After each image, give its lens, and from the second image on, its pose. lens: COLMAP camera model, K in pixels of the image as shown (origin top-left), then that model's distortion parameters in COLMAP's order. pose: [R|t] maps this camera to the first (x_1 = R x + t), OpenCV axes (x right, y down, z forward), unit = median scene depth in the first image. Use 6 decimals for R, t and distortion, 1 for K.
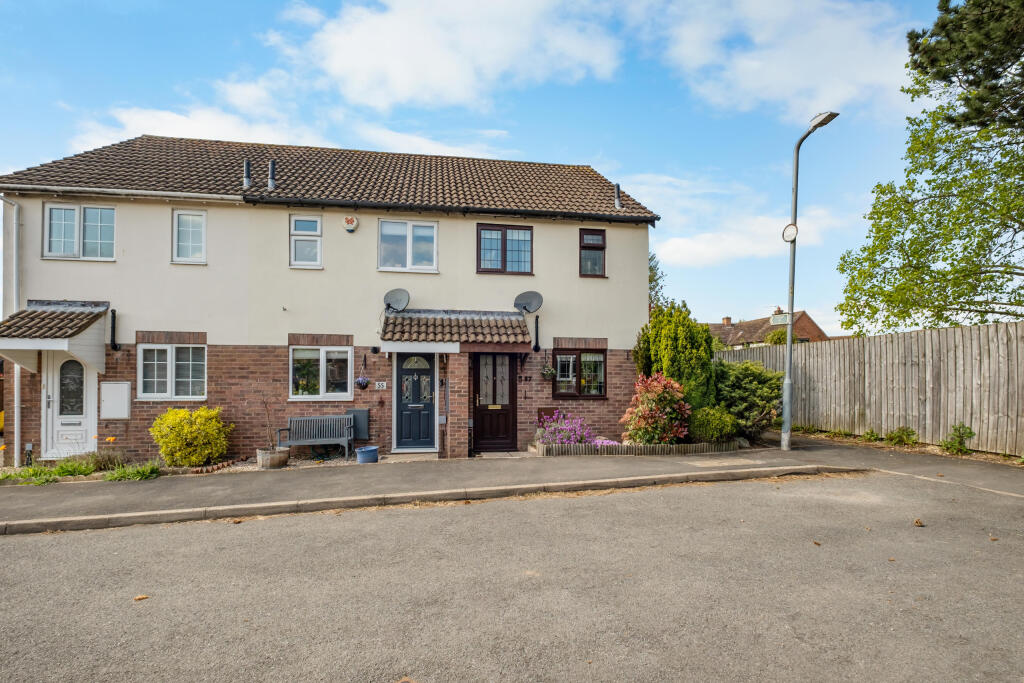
lens RADIAL K [[442.2, 0, 466.9], [0, 442.2, 367.5], [0, 0, 1]] dist [-0.005938, -0.001249]
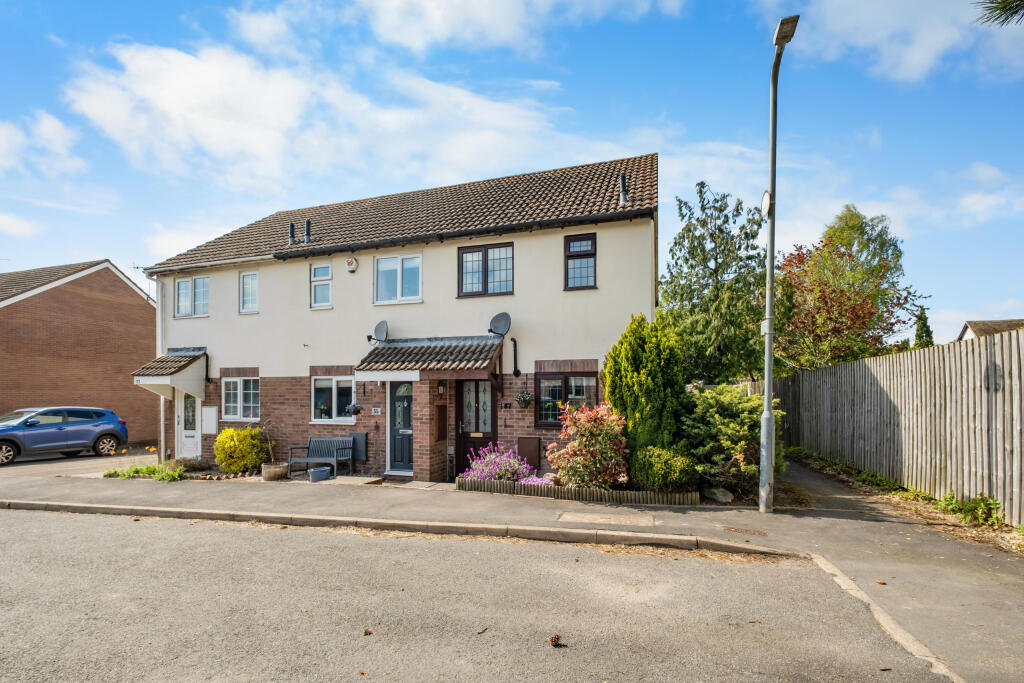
lens RADIAL K [[442.2, 0, 503.6], [0, 442.2, 389.3], [0, 0, 1]] dist [-0.005938, -0.001249]
pose [[0.906094, -0.008047, -0.422999, 0.551827], [0.011604, 0.999916, 0.005835, -0.015928], [0.422917, -0.010196, 0.906111, 0.155508]]
